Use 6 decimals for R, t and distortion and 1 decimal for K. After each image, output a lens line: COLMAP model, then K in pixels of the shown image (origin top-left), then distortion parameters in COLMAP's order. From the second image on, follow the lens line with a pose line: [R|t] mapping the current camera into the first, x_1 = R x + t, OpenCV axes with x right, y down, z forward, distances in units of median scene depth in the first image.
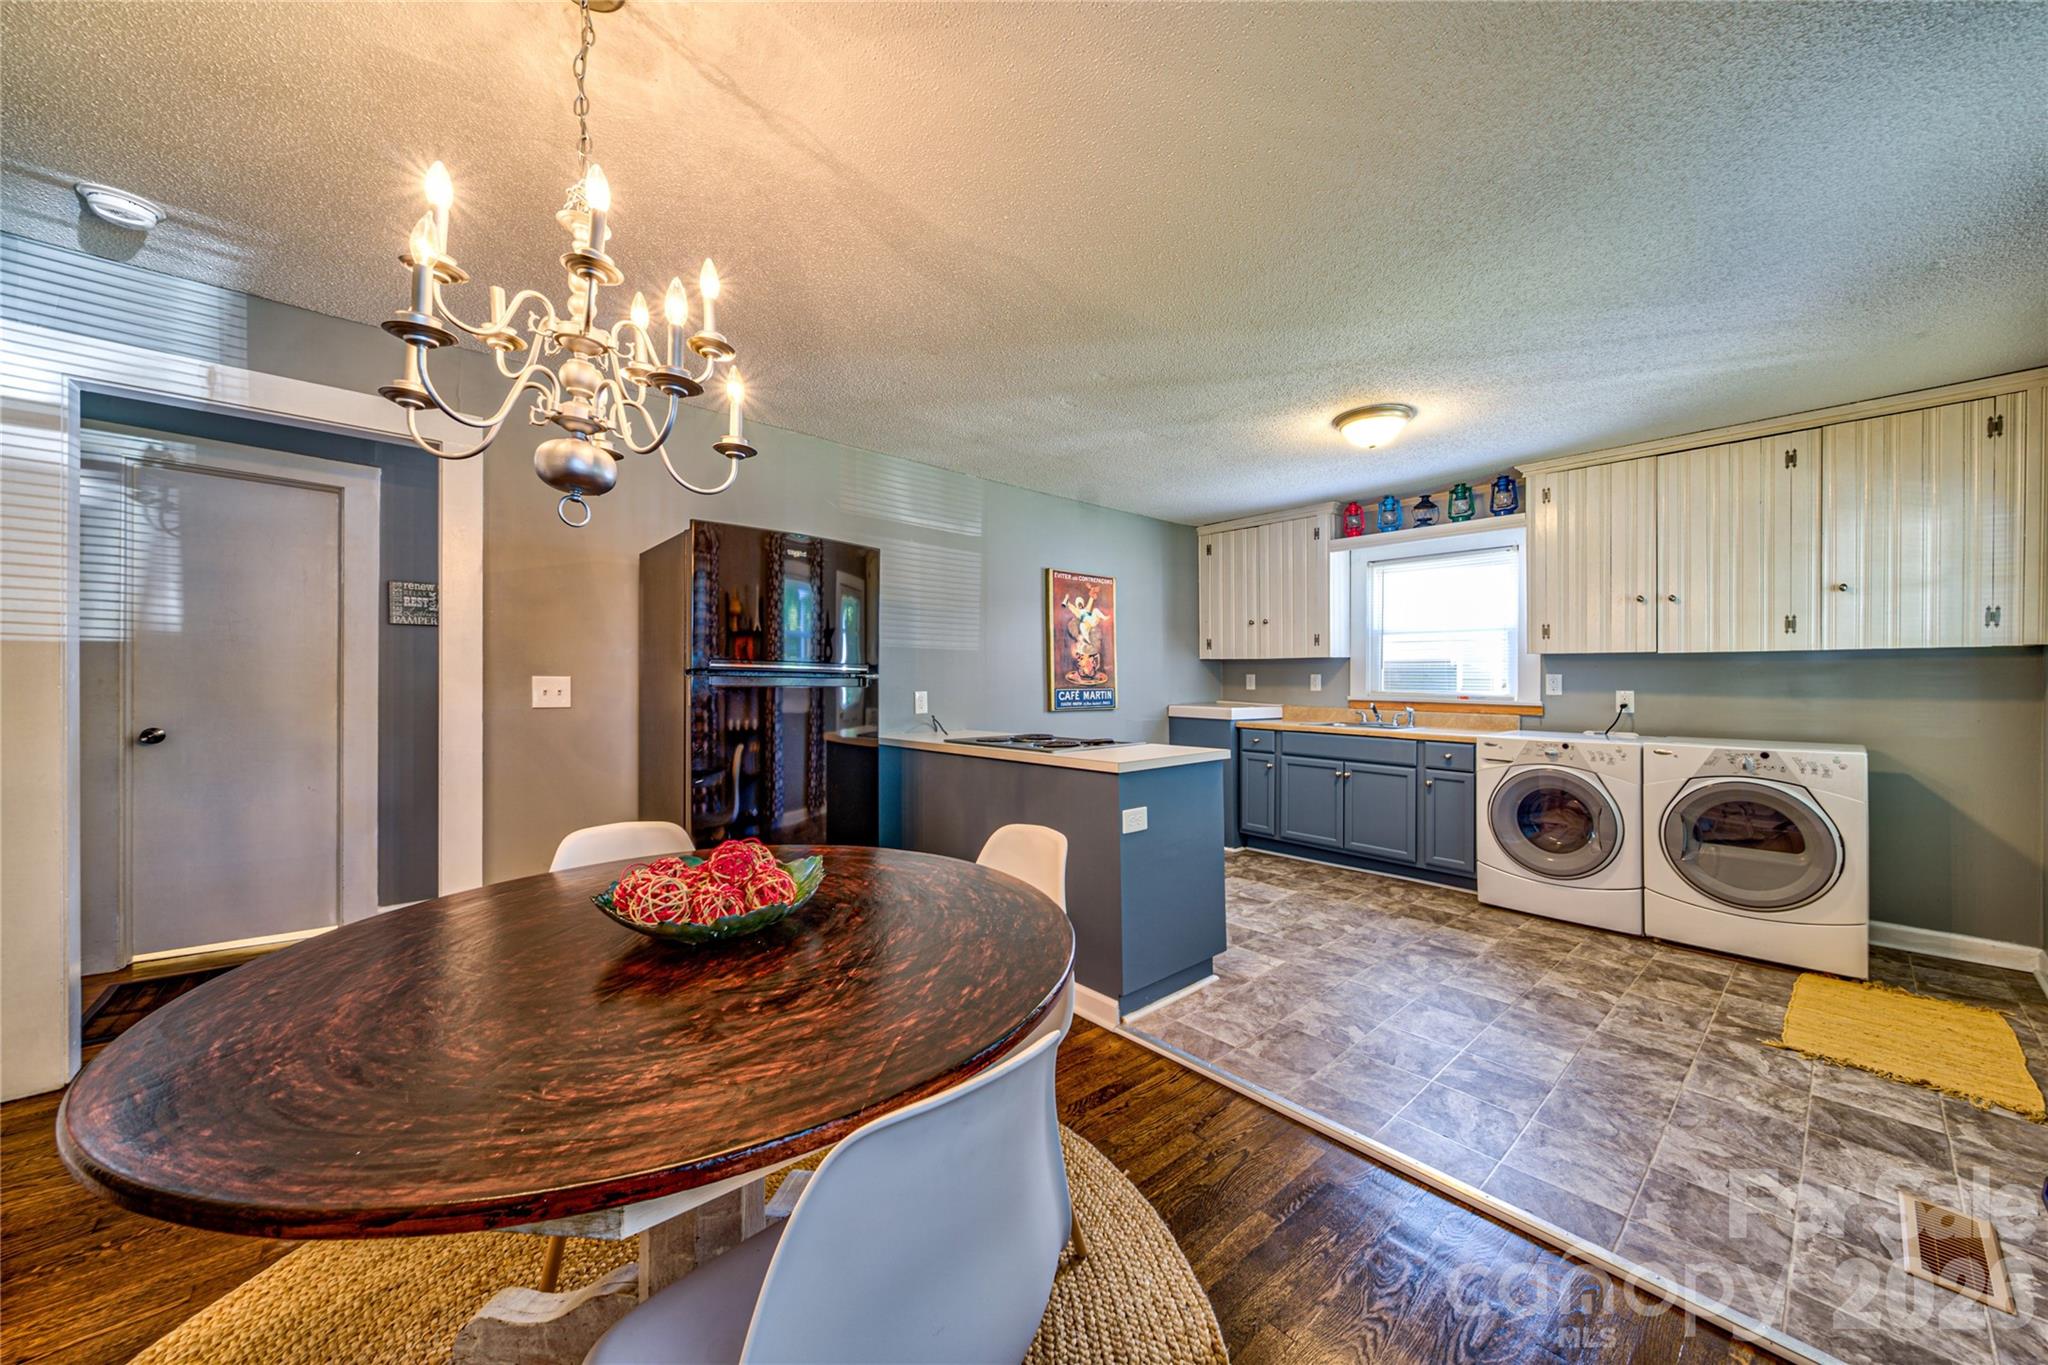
lens RADIAL K [[783.2, 0, 1033.5], [0, 783.2, 673.2], [0, 0, 1]] dist [0.019303, -0.000691]
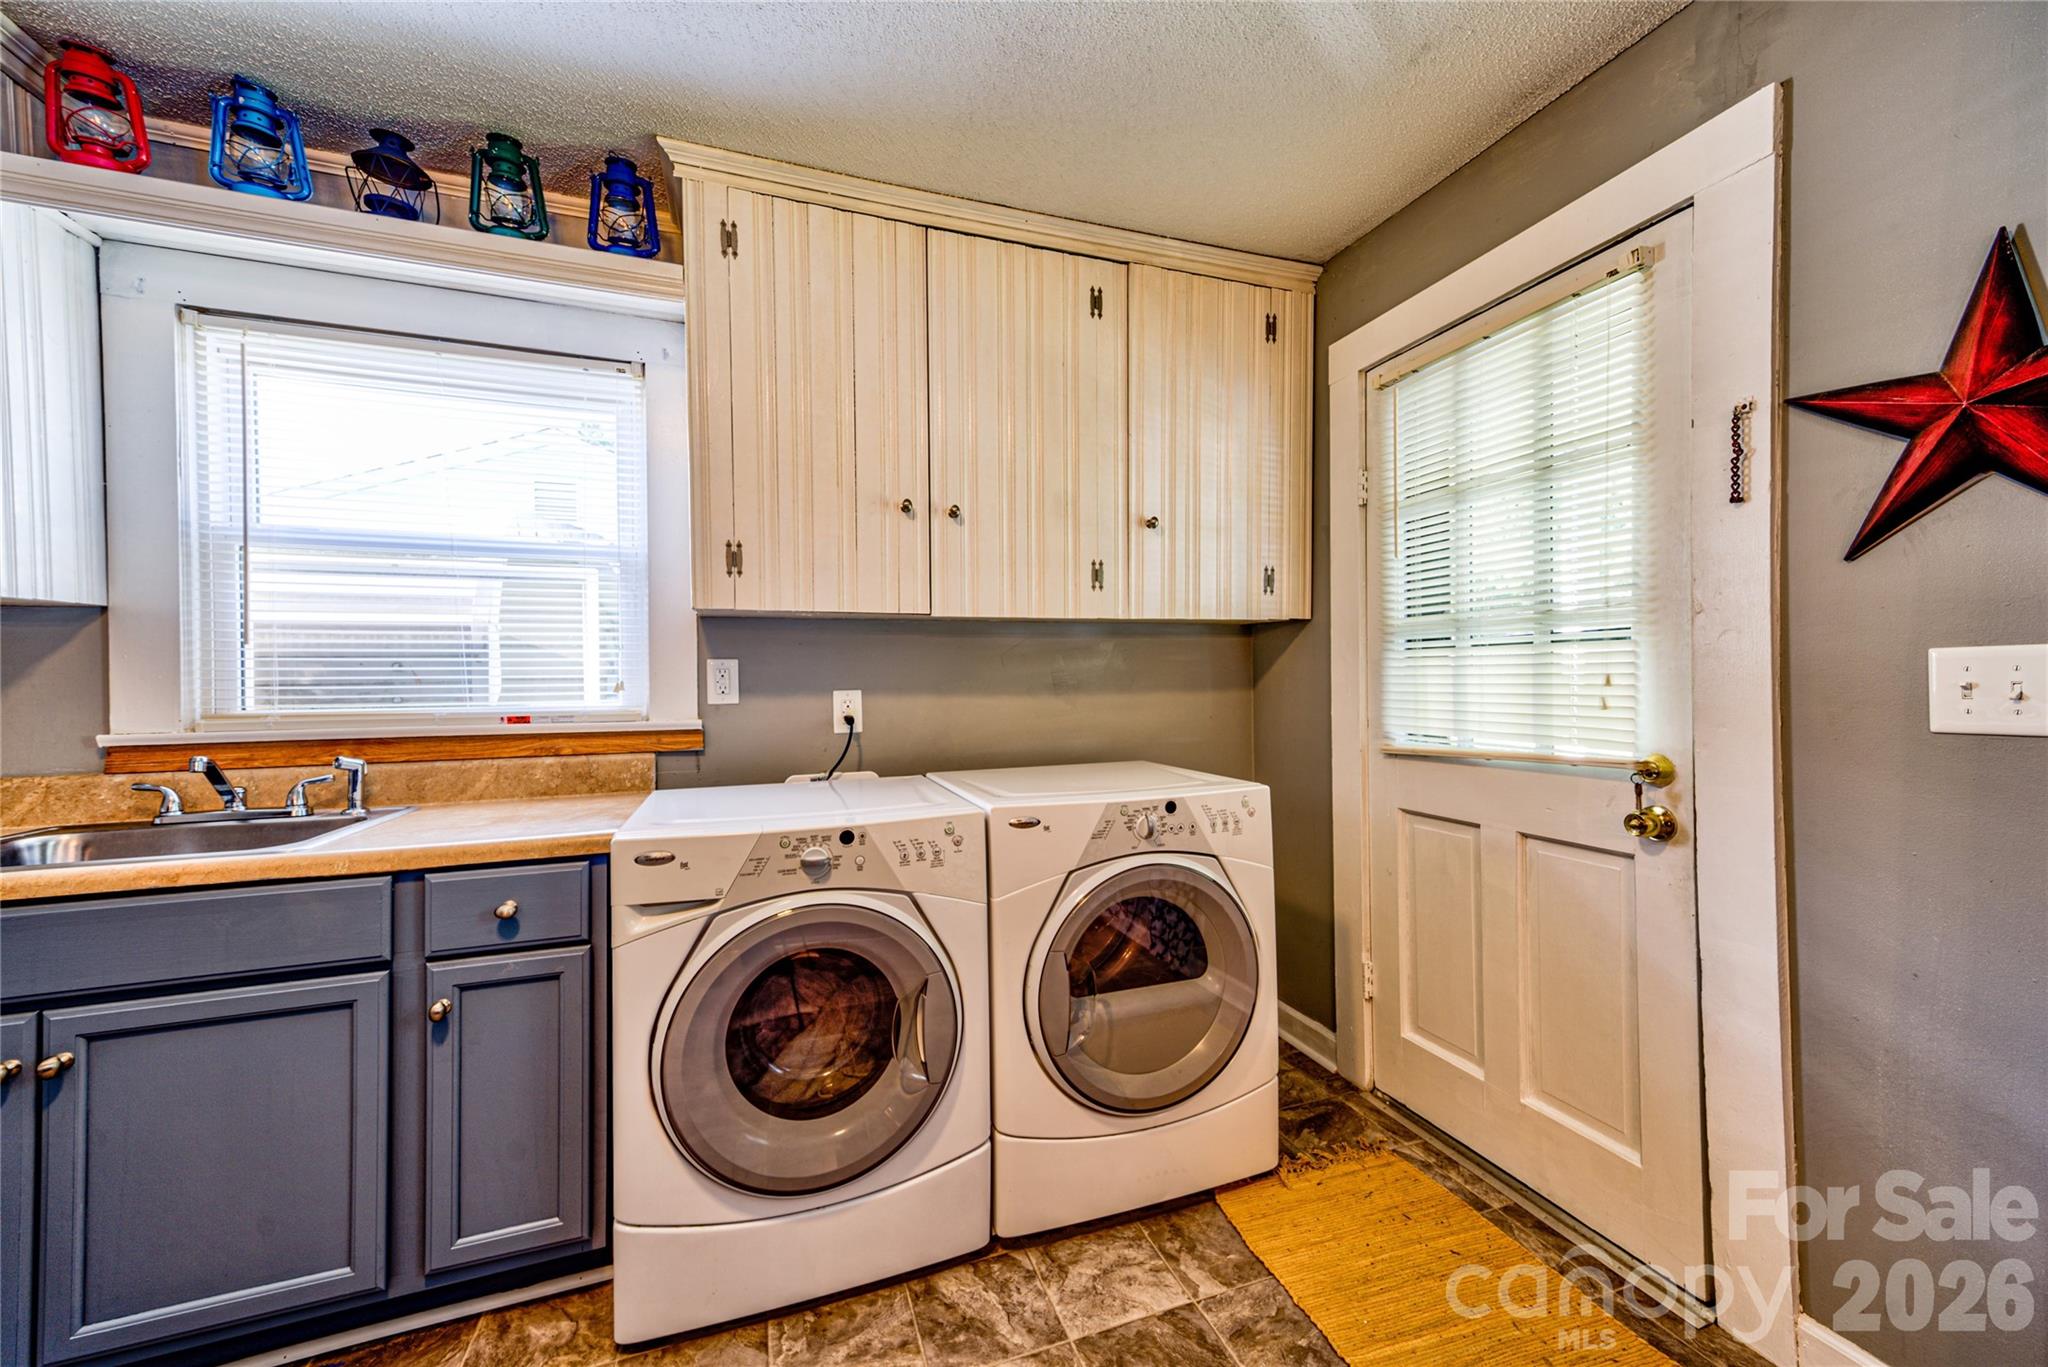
lens RADIAL K [[783.2, 0, 1040.4], [0, 783.2, 681.4], [0, 0, 1]] dist [0.019303, -0.000691]
pose [[0.385743, -0.014076, 0.922499, 0.351333], [0.007658, 0.999898, 0.012055, 0.011564], [-0.922575, 0.002414, 0.385811, 0.754050]]
